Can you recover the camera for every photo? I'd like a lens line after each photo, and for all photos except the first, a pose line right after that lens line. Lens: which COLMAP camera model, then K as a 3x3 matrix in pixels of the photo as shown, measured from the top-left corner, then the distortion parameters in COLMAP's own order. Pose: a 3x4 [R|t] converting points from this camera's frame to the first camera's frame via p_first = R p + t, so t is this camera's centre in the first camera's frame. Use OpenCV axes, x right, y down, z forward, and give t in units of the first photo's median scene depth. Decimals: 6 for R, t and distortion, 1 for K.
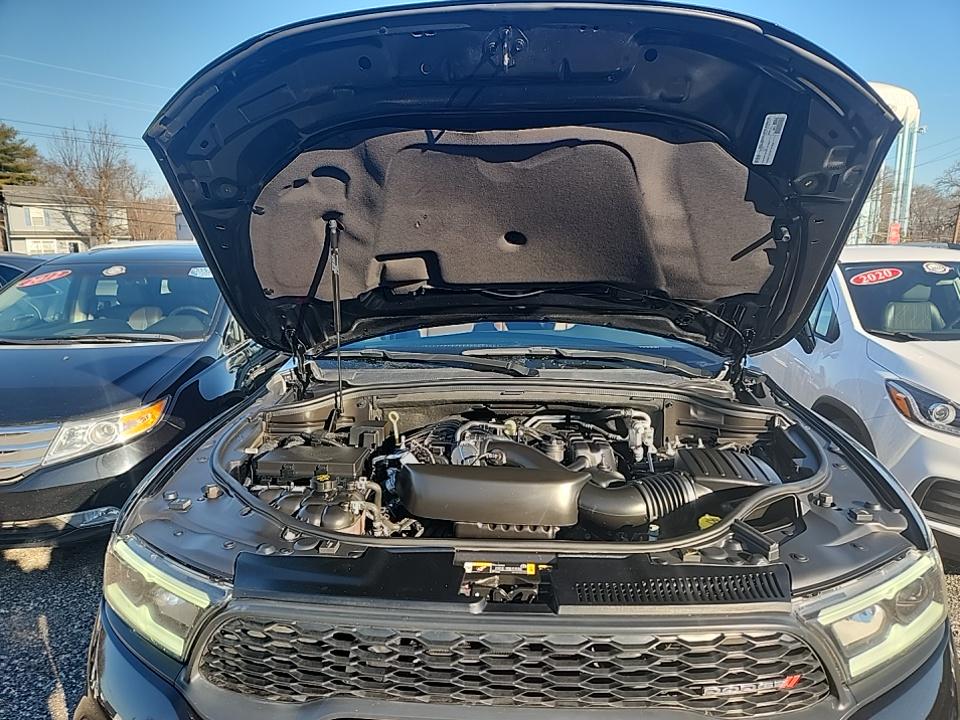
lens RADIAL K [[631.6, 0, 489.9], [0, 631.6, 363.2], [0, 0, 1]] dist [0.075281, -0.052570]
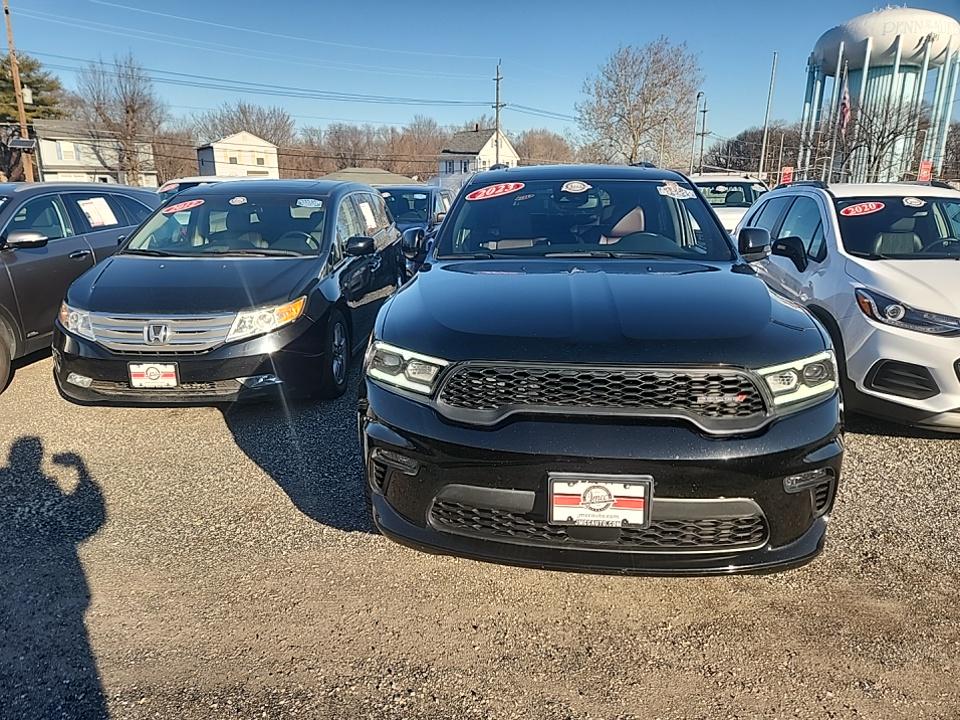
lens RADIAL K [[631.6, 0, 482.7], [0, 631.6, 357.9], [0, 0, 1]] dist [0.075281, -0.052570]
pose [[0.999395, 0.015145, -0.031297, -0.070166], [-0.012454, 0.996351, 0.084434, 0.049926], [0.032462, -0.083993, 0.995937, -0.248206]]
